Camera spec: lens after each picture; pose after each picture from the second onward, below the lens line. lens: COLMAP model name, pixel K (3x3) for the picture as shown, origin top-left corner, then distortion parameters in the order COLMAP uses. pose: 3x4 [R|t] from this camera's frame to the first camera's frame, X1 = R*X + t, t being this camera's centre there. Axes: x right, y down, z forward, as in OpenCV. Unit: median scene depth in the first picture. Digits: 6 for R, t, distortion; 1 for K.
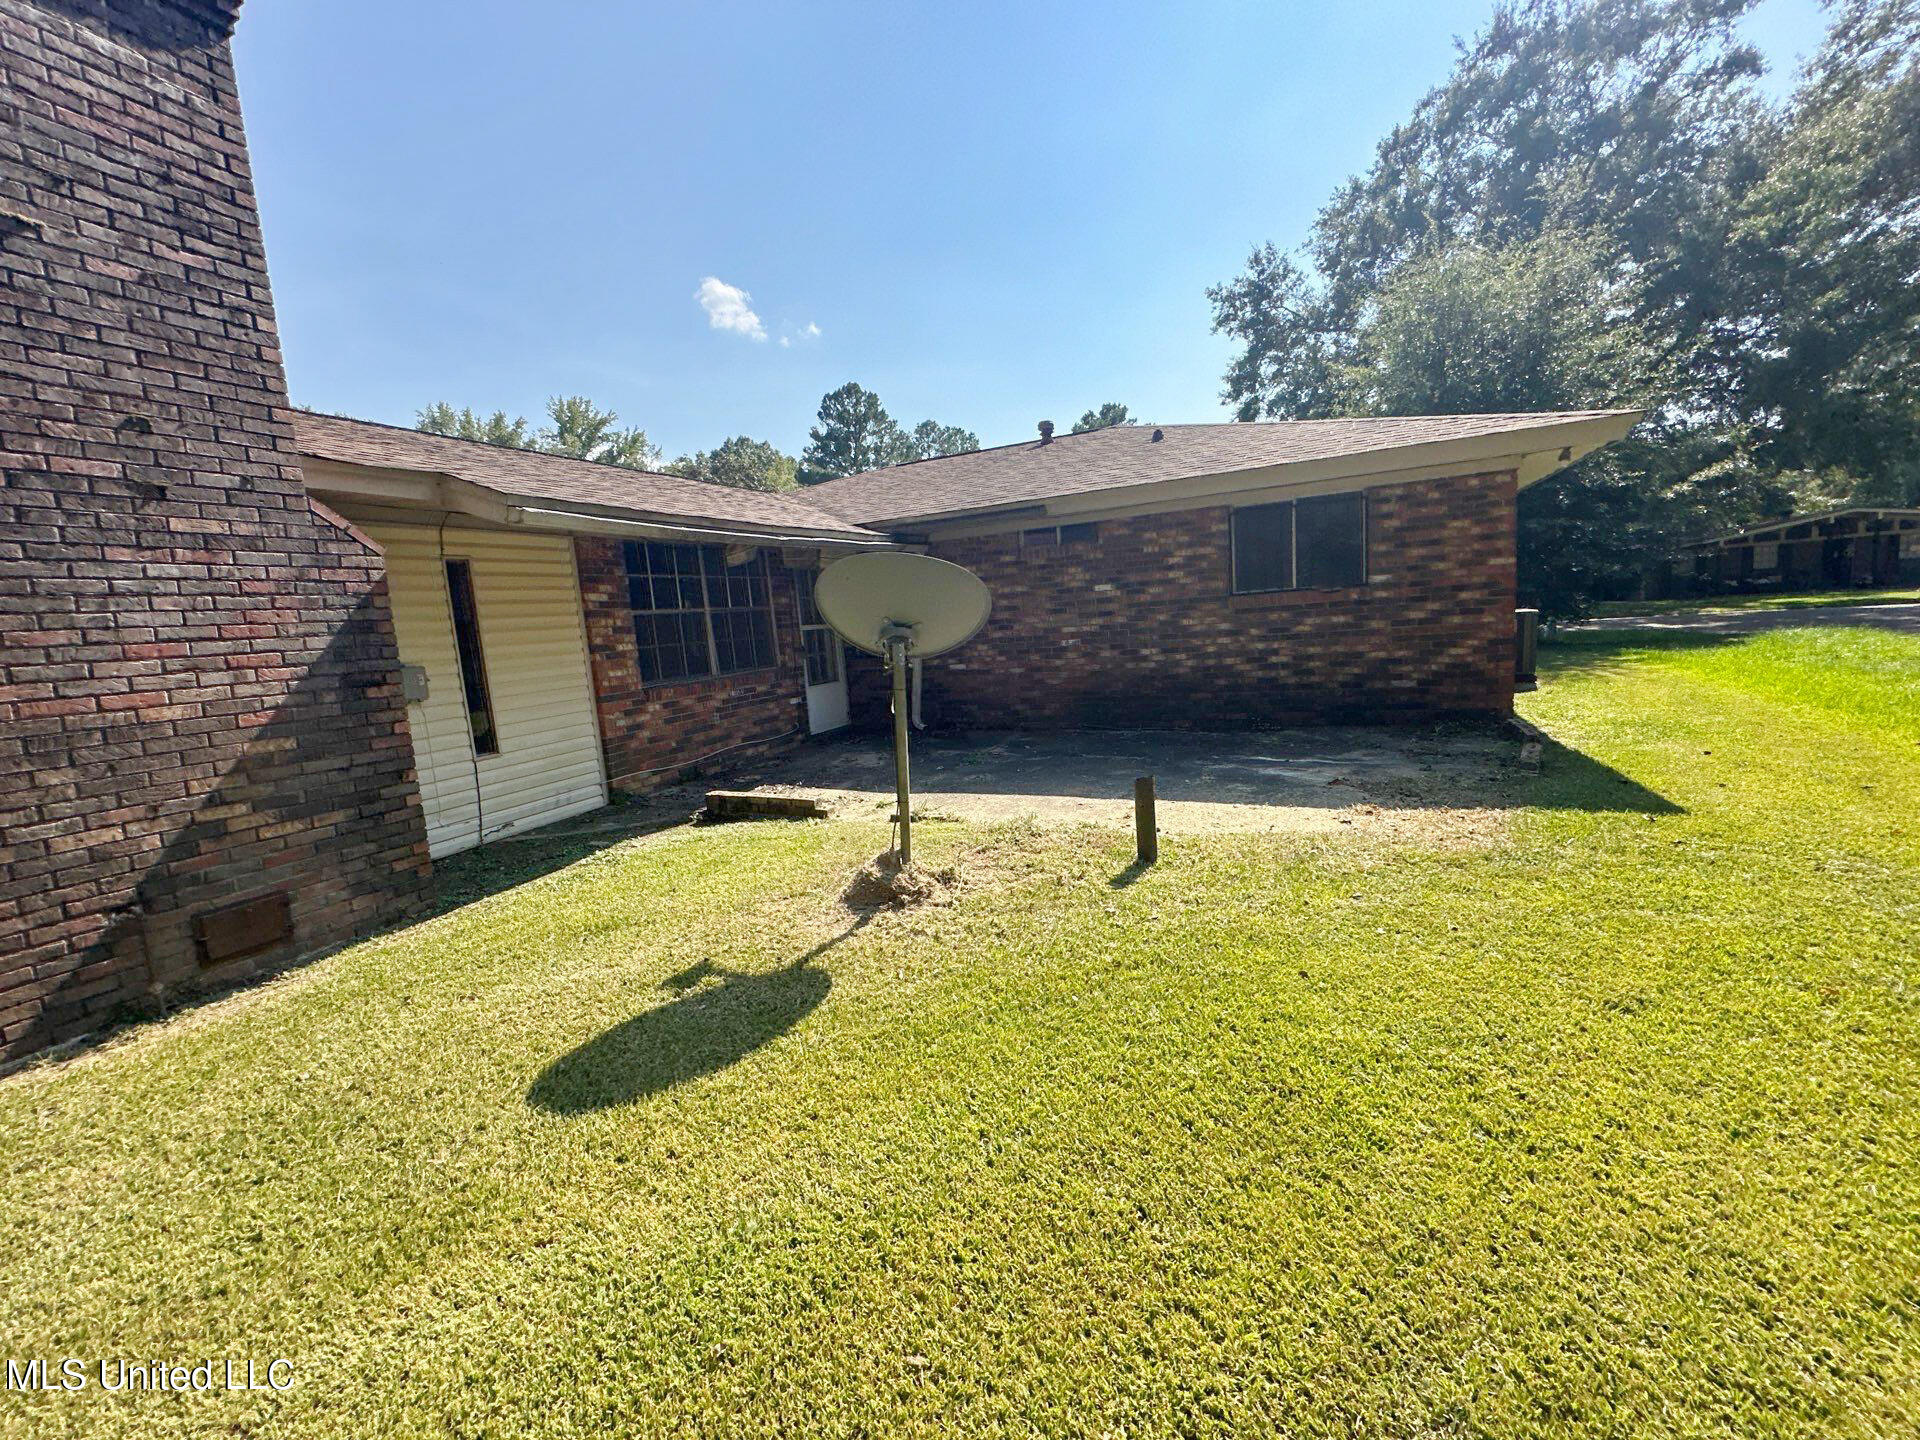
lens RADIAL K [[760.8, 0, 960.0], [0, 760.8, 720.0], [0, 0, 1]] dist [-0.006711, 0.000938]
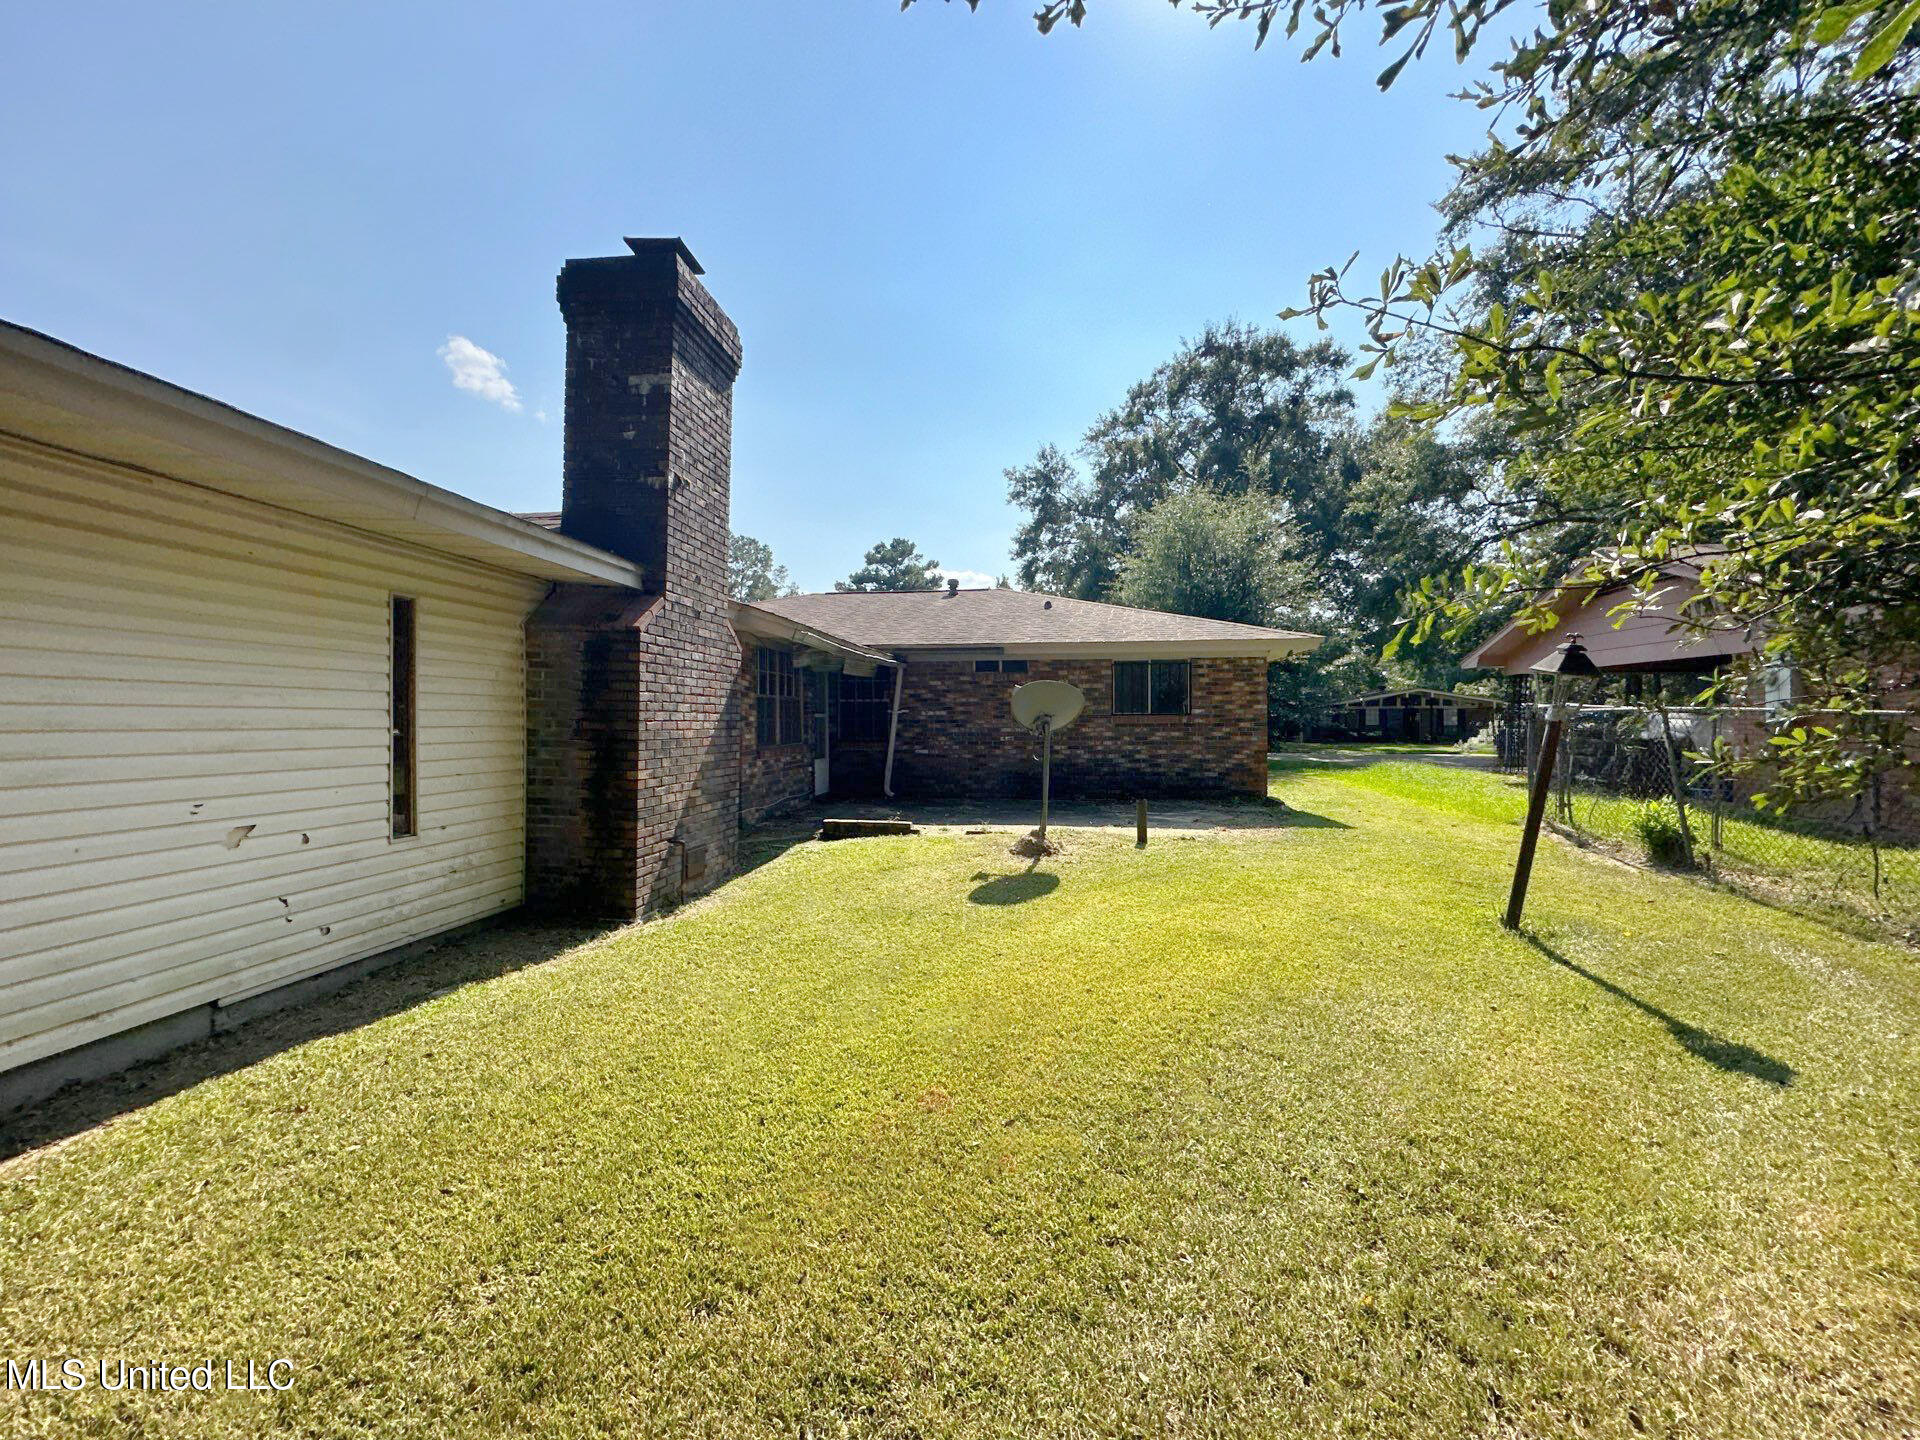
lens RADIAL K [[760.8, 0, 960.0], [0, 760.8, 720.0], [0, 0, 1]] dist [-0.006711, 0.000938]
pose [[0.948810, 0.072715, 0.307363, -0.122327], [-0.027718, 0.988553, -0.148303, 0.025674], [-0.314629, 0.132192, 0.939965, -0.110261]]
